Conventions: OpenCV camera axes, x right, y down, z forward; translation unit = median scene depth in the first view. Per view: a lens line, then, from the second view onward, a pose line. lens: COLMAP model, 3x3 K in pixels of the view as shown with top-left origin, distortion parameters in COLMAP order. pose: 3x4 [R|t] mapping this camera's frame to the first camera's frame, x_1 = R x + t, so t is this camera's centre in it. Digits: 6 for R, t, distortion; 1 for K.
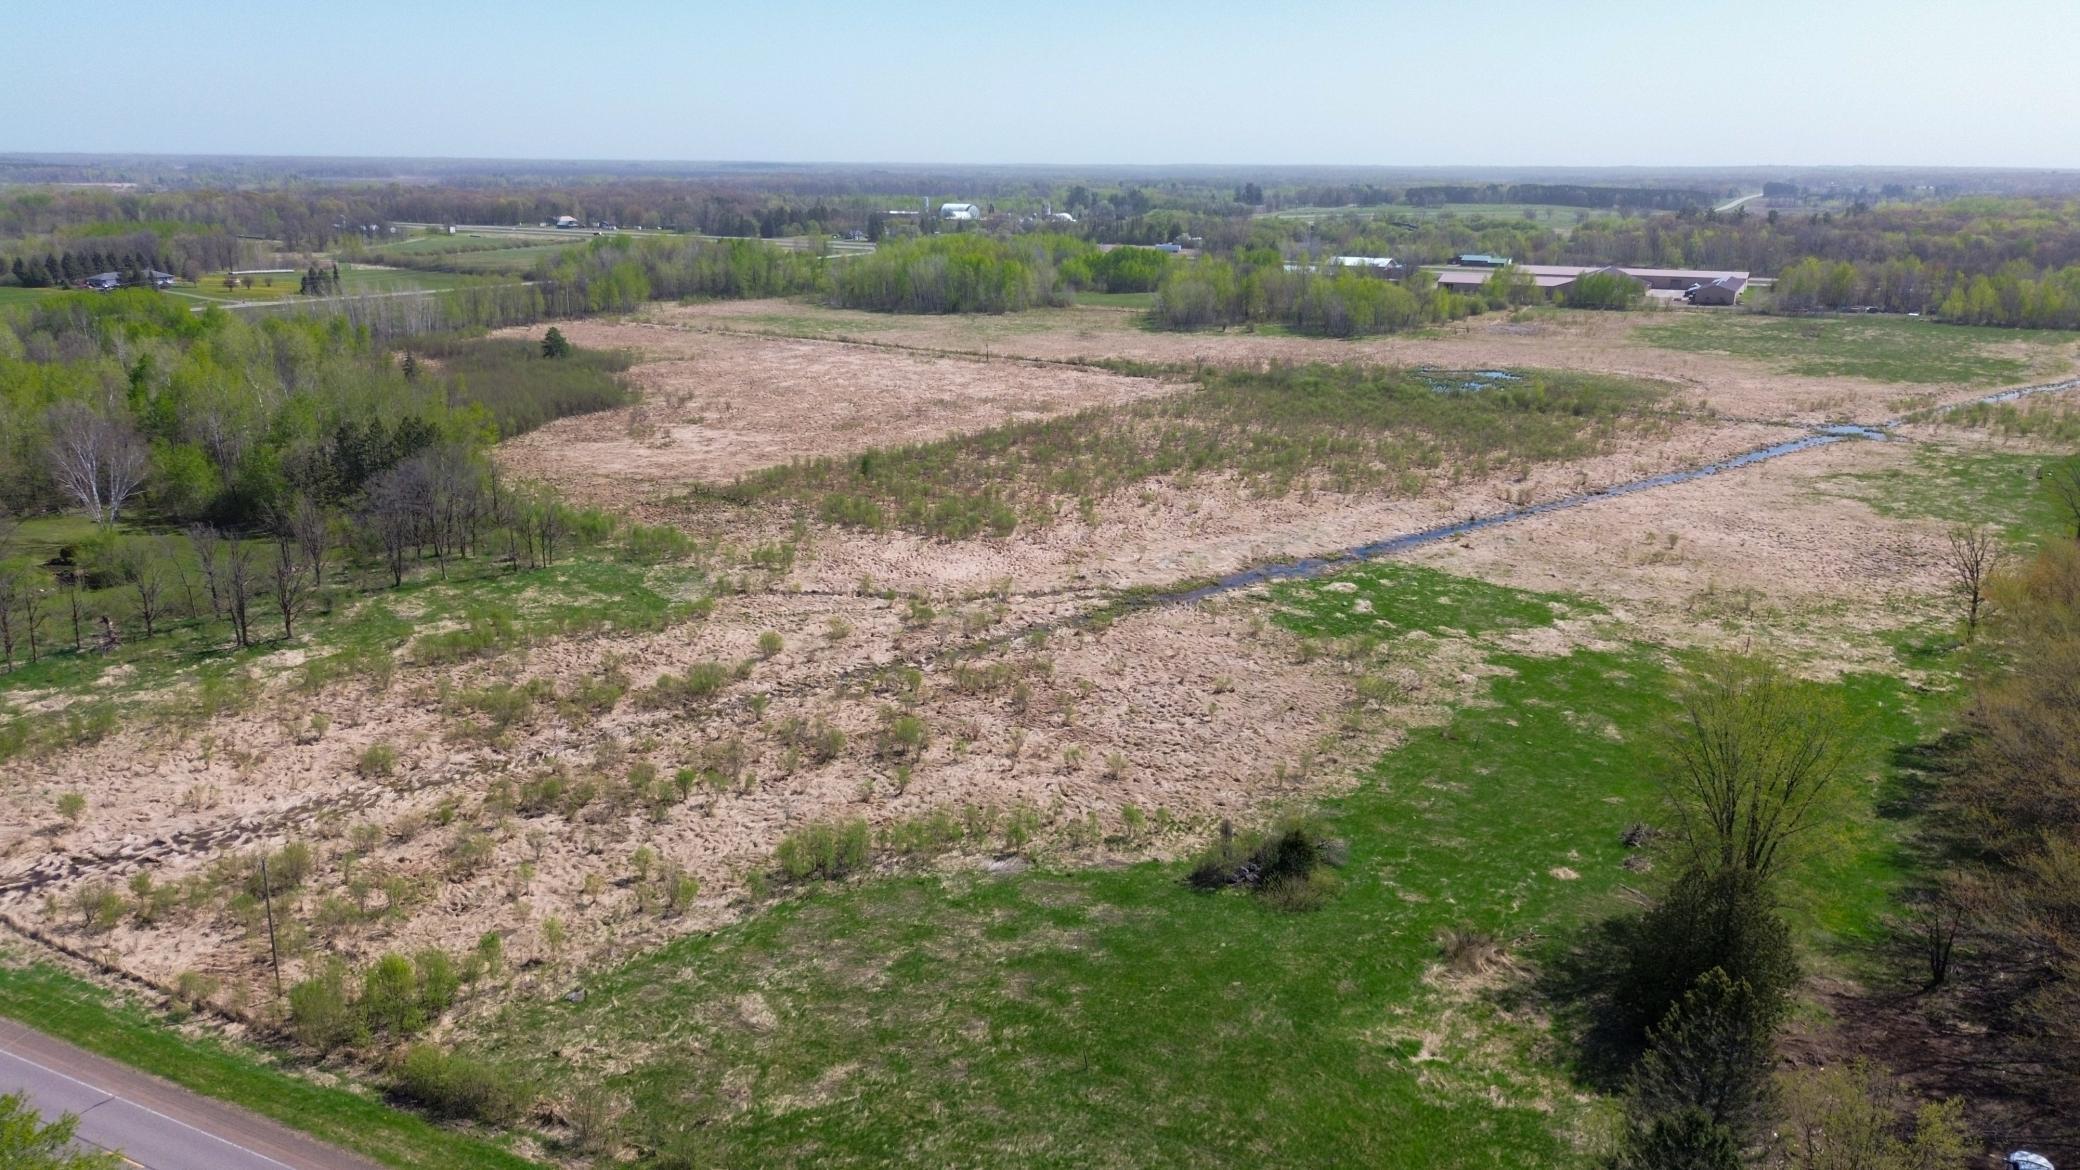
lens RADIAL K [[1462.9, 0, 1040.0], [0, 1462.9, 585.0], [0, 0, 1]] dist [0.077173, -0.080167]
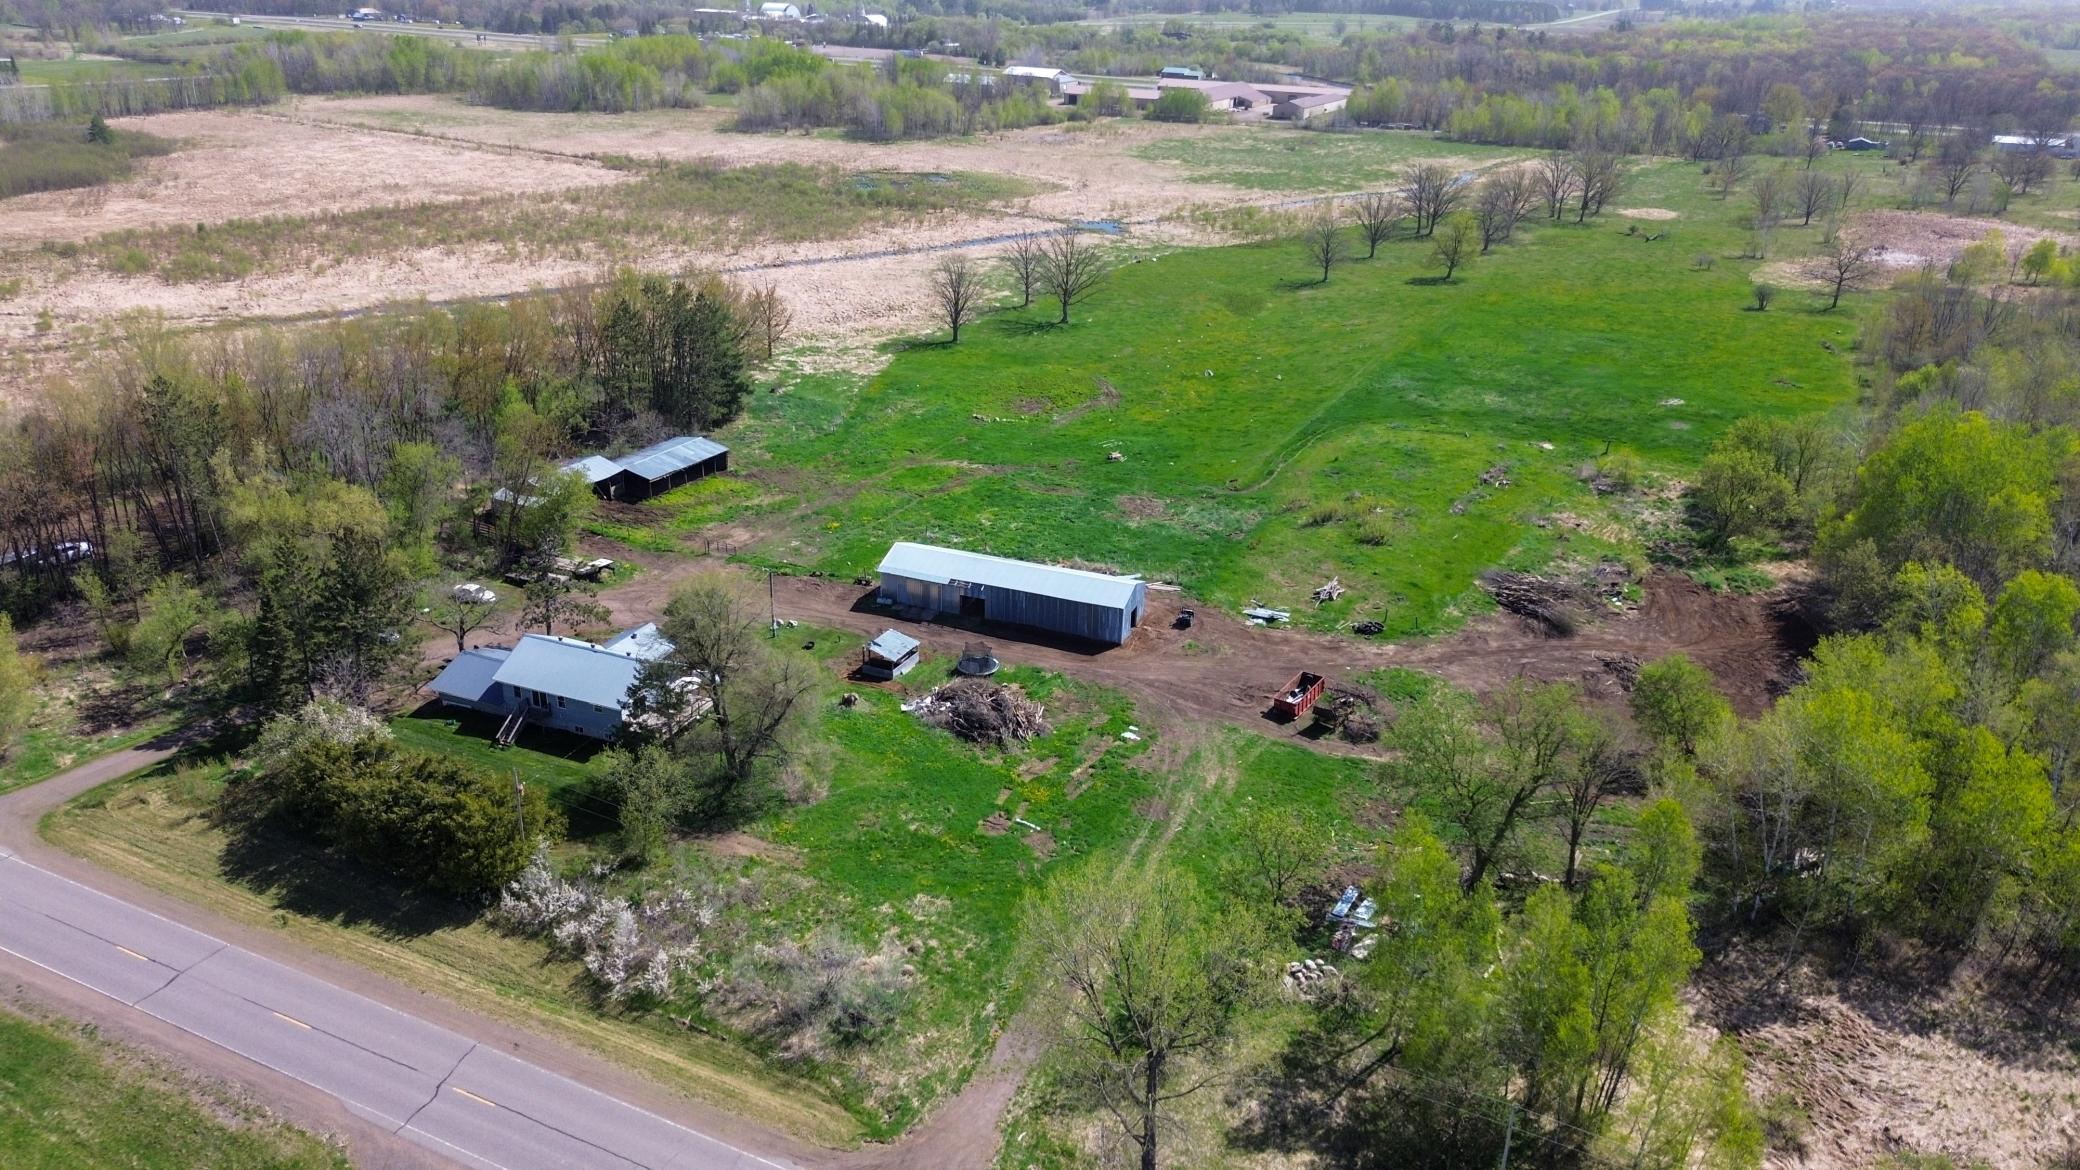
lens RADIAL K [[1462.9, 0, 1040.0], [0, 1462.9, 585.0], [0, 0, 1]] dist [0.077173, -0.080167]
pose [[0.999767, 0.010621, 0.018798, 0.830489], [-0.012851, 0.992351, 0.122780, 0.077774], [-0.017350, -0.122993, 0.992256, -0.450705]]
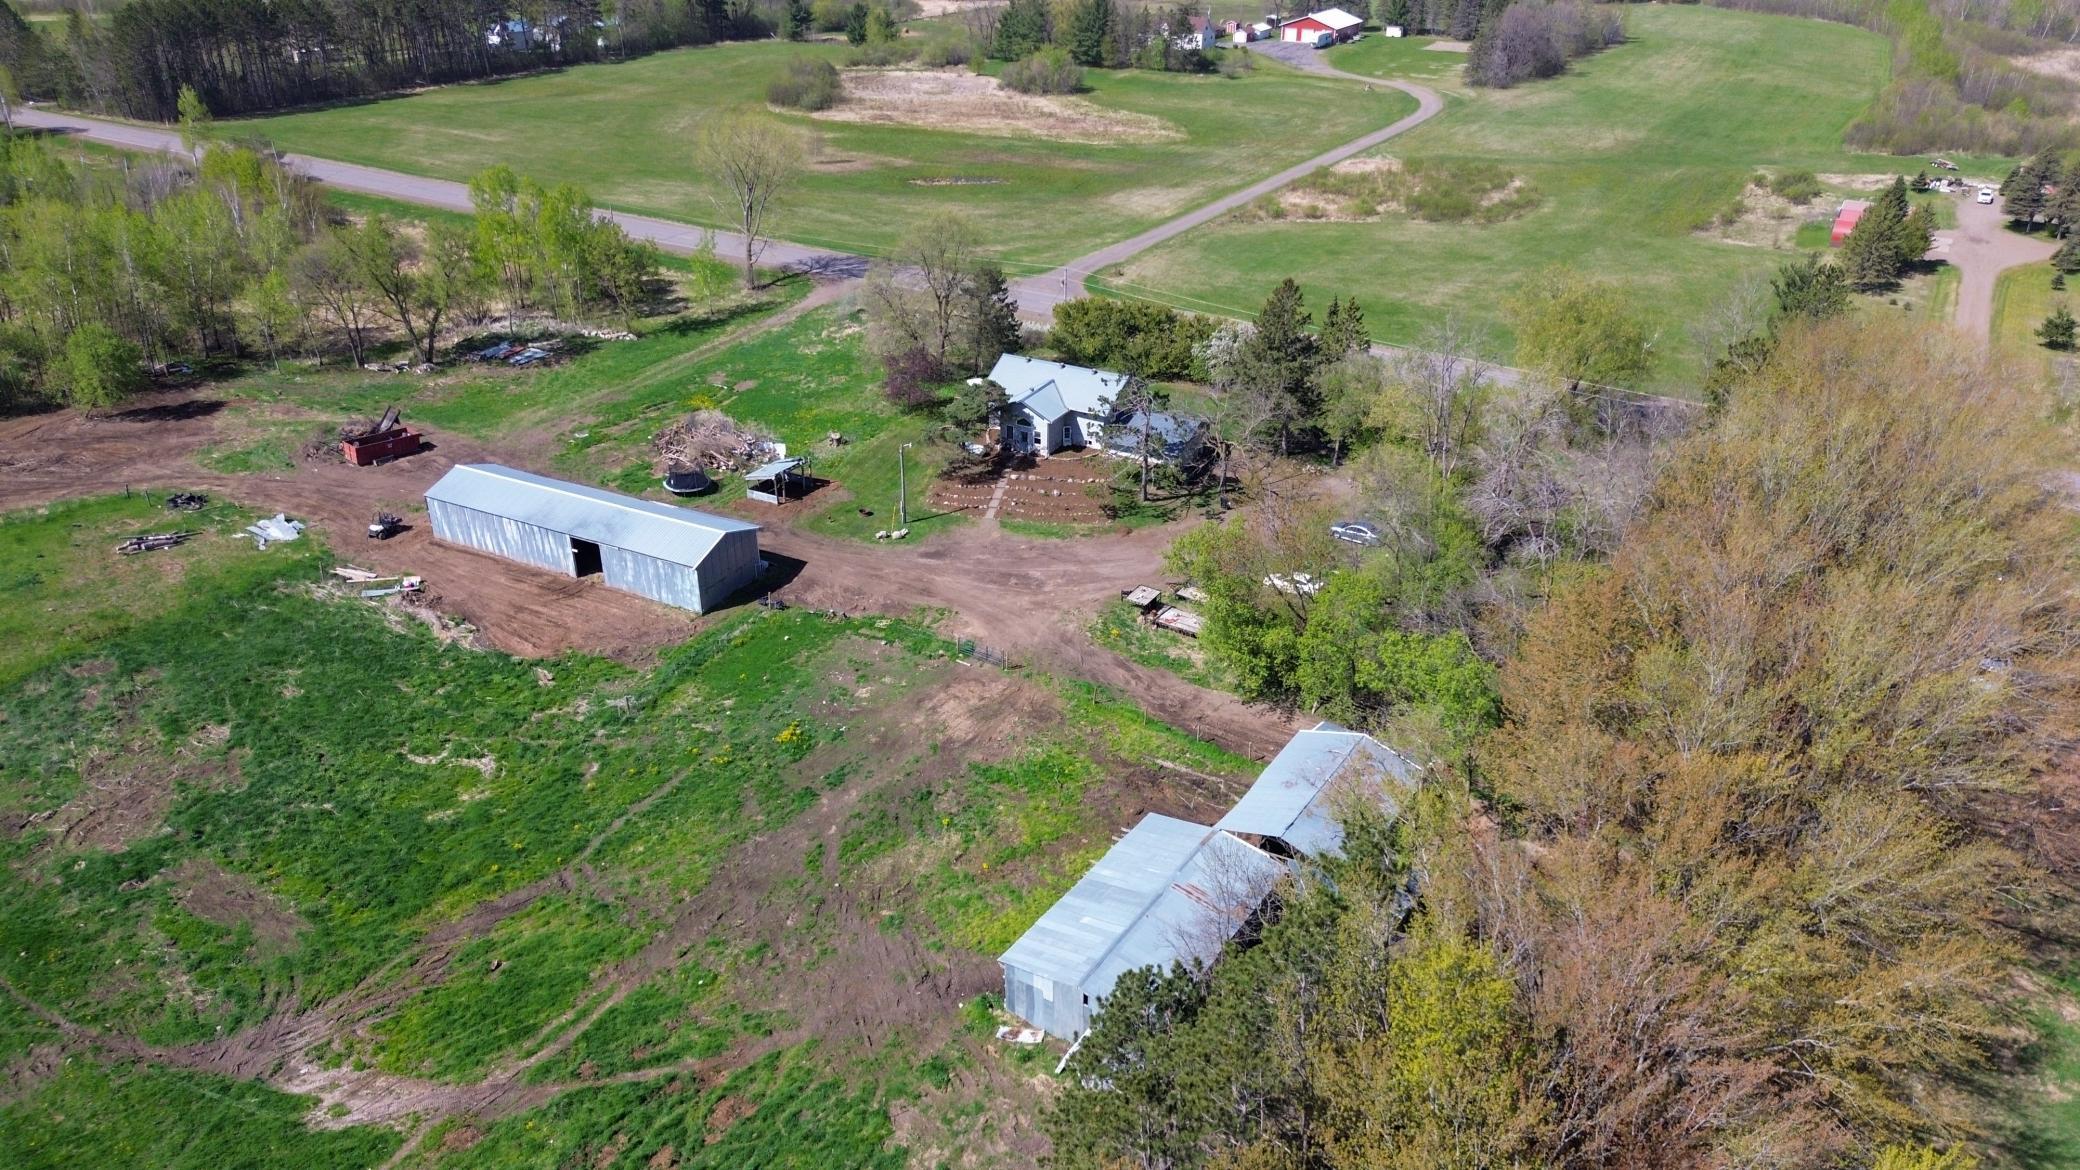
lens RADIAL K [[1462.9, 0, 1040.0], [0, 1462.9, 585.0], [0, 0, 1]] dist [0.077173, -0.080167]
pose [[-0.994529, -0.063731, 0.082762, 0.585596], [0.011353, 0.721669, 0.692145, -0.233983], [-0.103838, 0.689298, -0.716998, 0.819838]]
